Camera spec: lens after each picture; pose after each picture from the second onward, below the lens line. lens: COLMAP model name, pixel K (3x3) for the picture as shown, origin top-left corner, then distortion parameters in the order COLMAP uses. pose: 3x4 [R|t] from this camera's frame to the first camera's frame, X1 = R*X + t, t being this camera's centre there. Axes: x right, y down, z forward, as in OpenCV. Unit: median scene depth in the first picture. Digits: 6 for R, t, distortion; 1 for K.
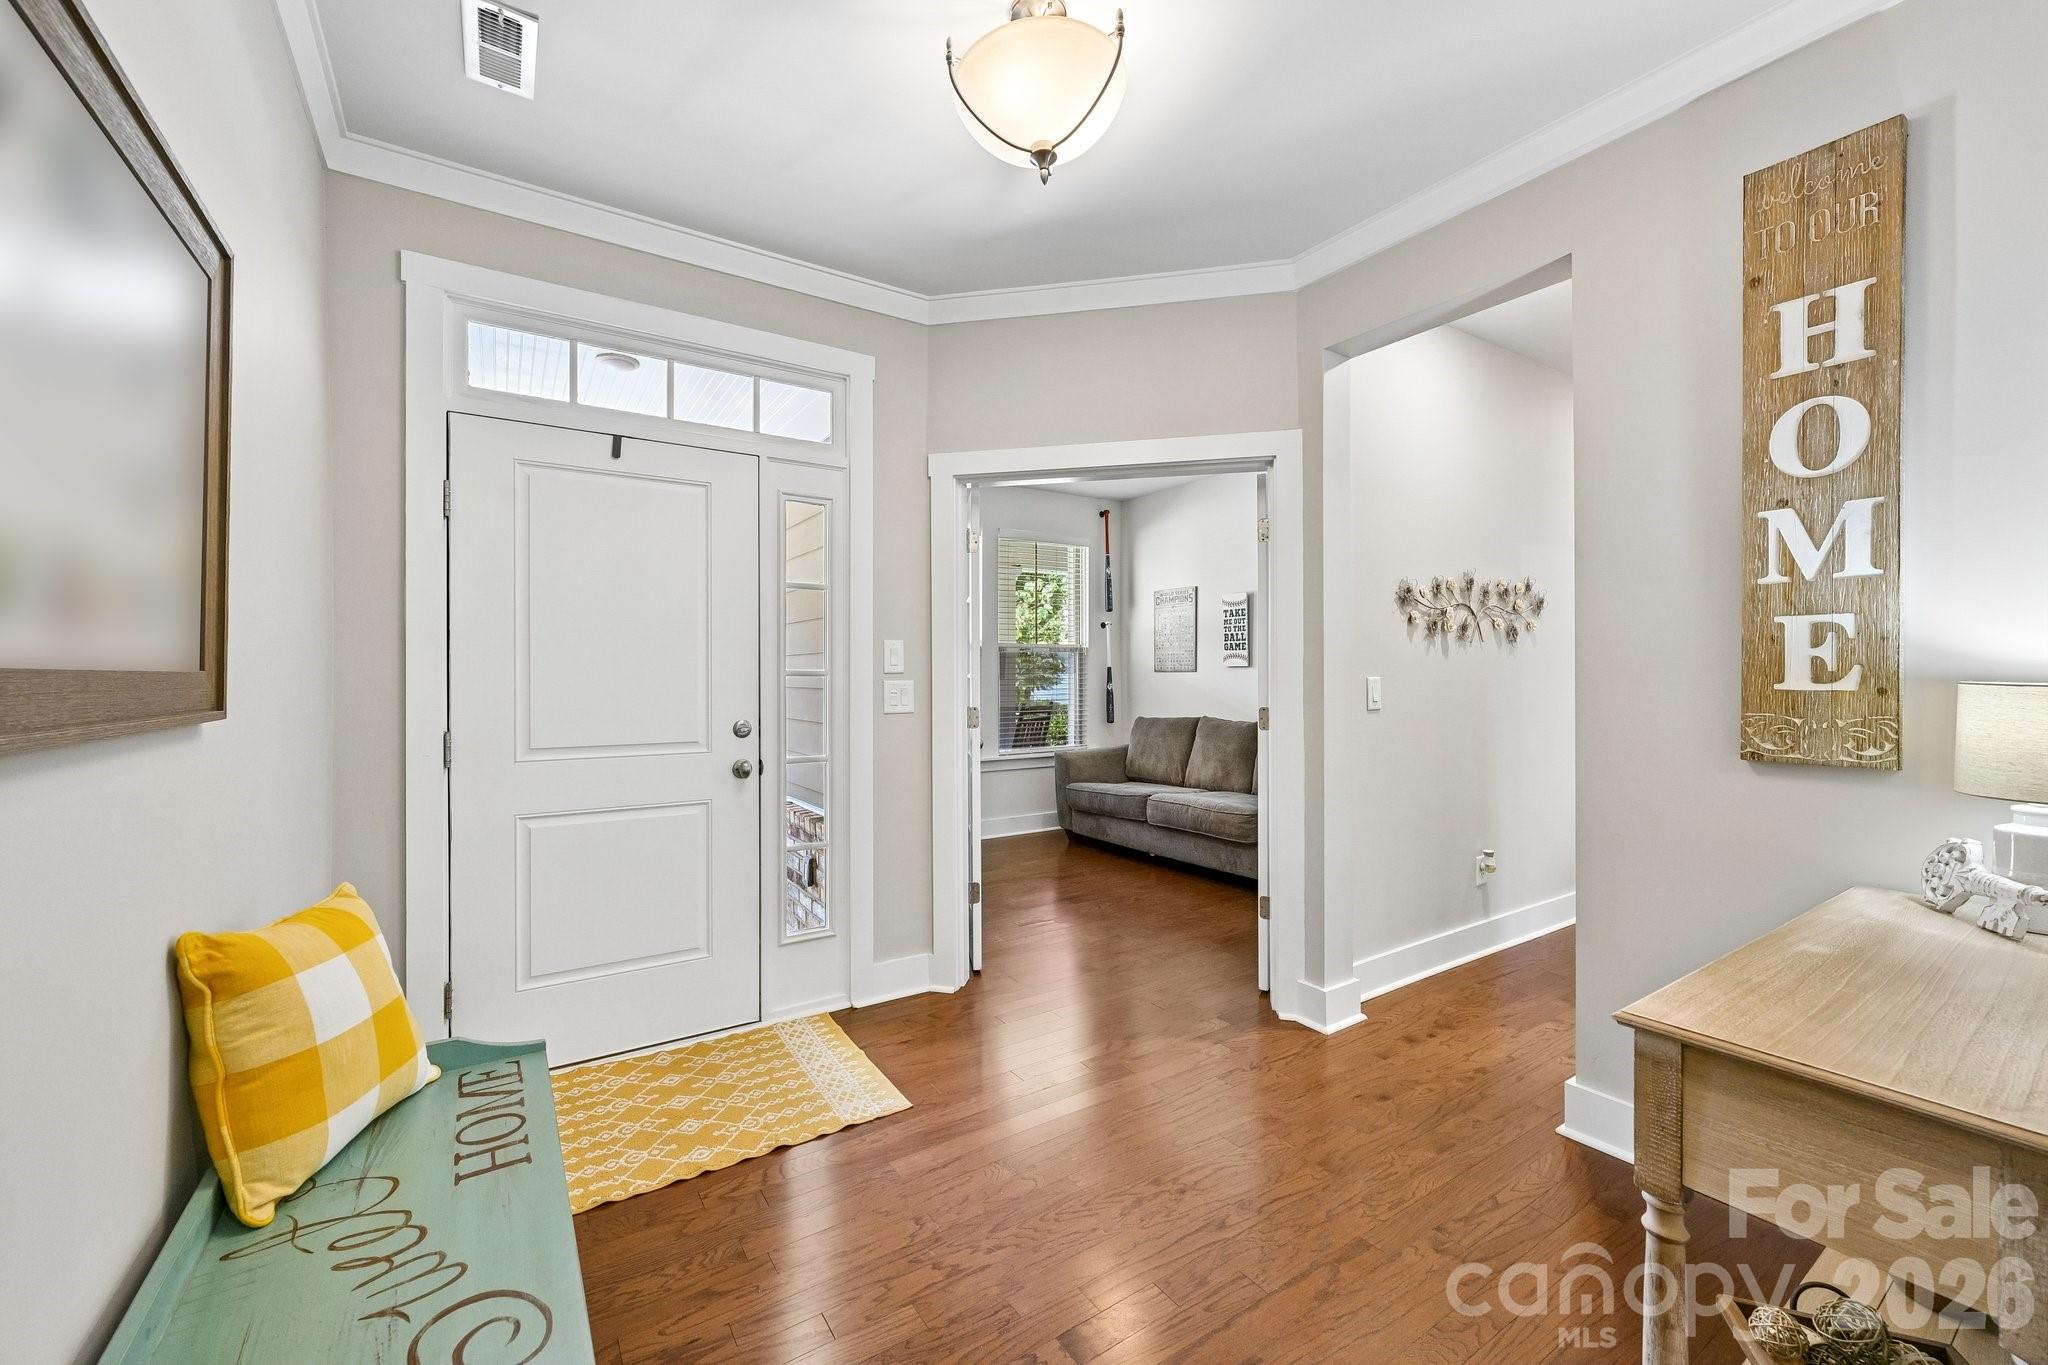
lens RADIAL K [[808.1, 0, 1019.8], [0, 808.1, 675.4], [0, 0, 1]] dist [-0.000230, -0.000026]
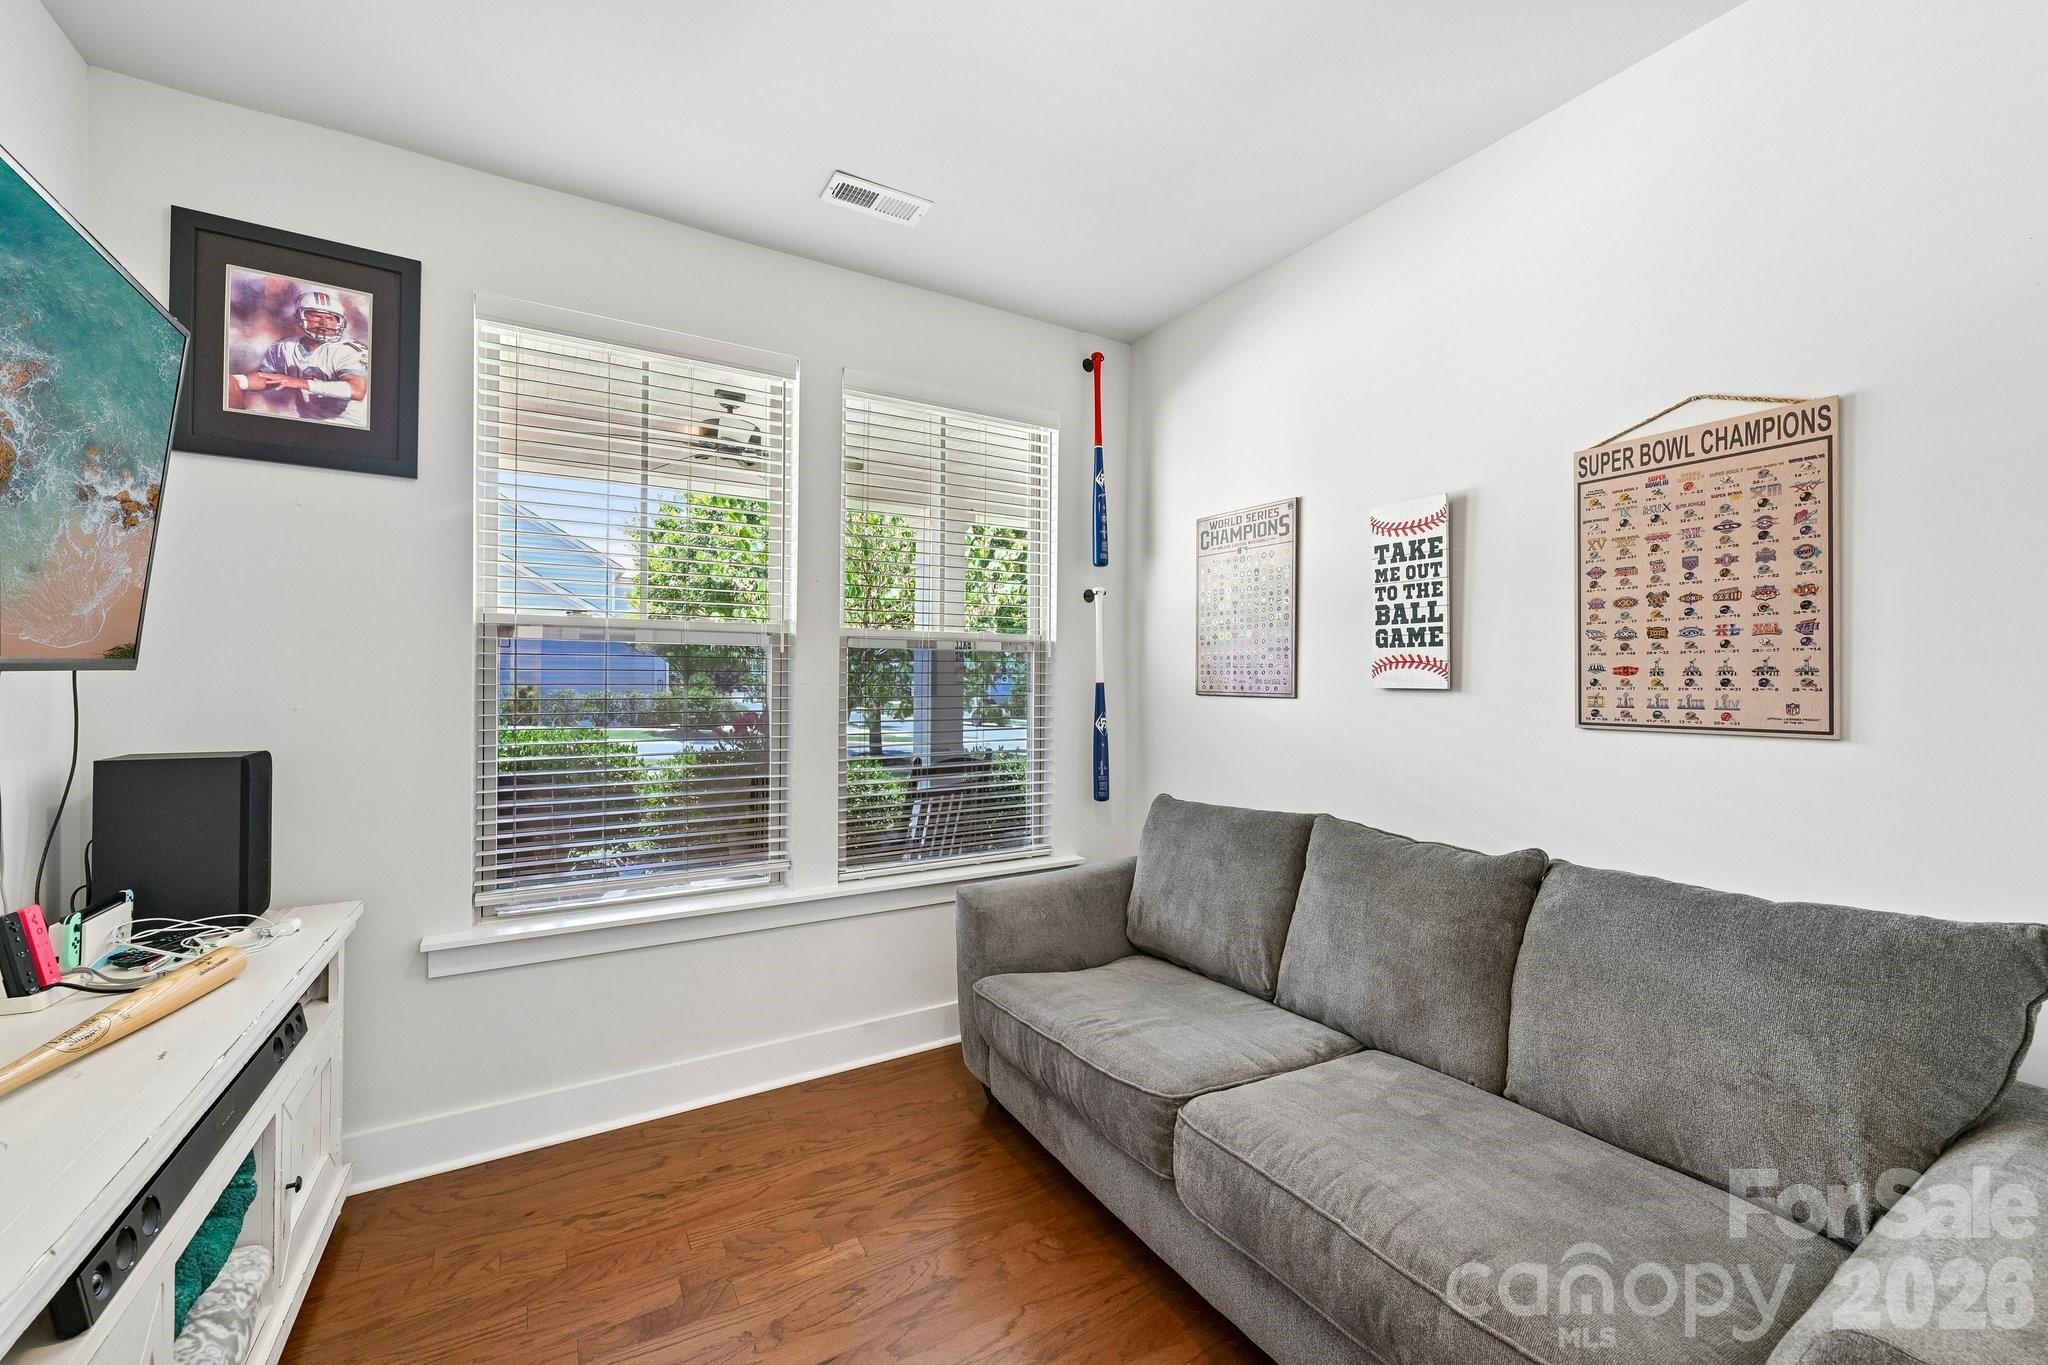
lens RADIAL K [[808.1, 0, 1019.8], [0, 808.1, 675.4], [0, 0, 1]] dist [-0.000230, -0.000026]
pose [[0.999102, 0.008144, -0.041576, 0.097540], [-0.008324, 0.999957, -0.004157, -0.014608], [0.041540, 0.004499, 0.999127, 0.614453]]
